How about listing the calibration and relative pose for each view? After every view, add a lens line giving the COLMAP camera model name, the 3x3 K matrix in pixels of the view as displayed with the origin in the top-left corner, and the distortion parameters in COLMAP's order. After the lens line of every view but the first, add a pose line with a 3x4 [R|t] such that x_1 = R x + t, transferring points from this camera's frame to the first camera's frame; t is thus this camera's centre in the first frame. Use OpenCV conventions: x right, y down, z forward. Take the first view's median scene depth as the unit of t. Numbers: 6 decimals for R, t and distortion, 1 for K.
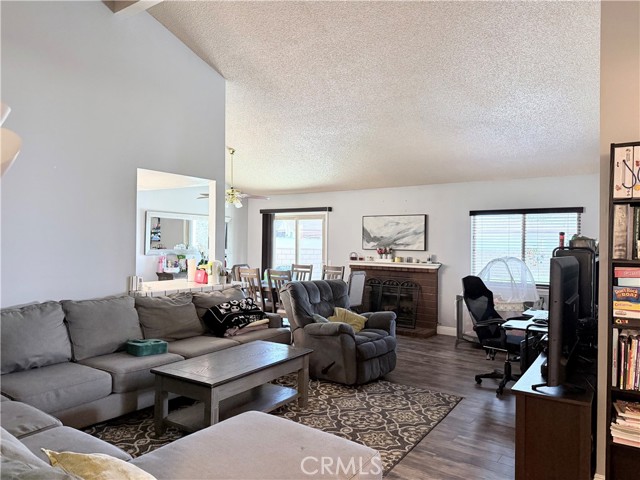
lens RADIAL K [[458.6, 0, 320.2], [0, 458.6, 237.1], [0, 0, 1]] dist [0.053773, -0.057741]
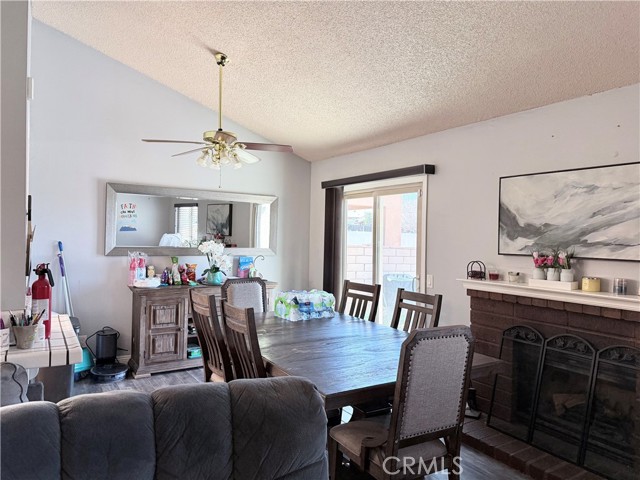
lens RADIAL K [[458.6, 0, 314.5], [0, 458.6, 236.7], [0, 0, 1]] dist [0.053773, -0.057741]
pose [[0.916882, 0.009073, -0.399055, 0.168130], [-0.009951, 0.999950, -0.000129, 0.018340], [0.399034, 0.004089, 0.916927, 0.836933]]
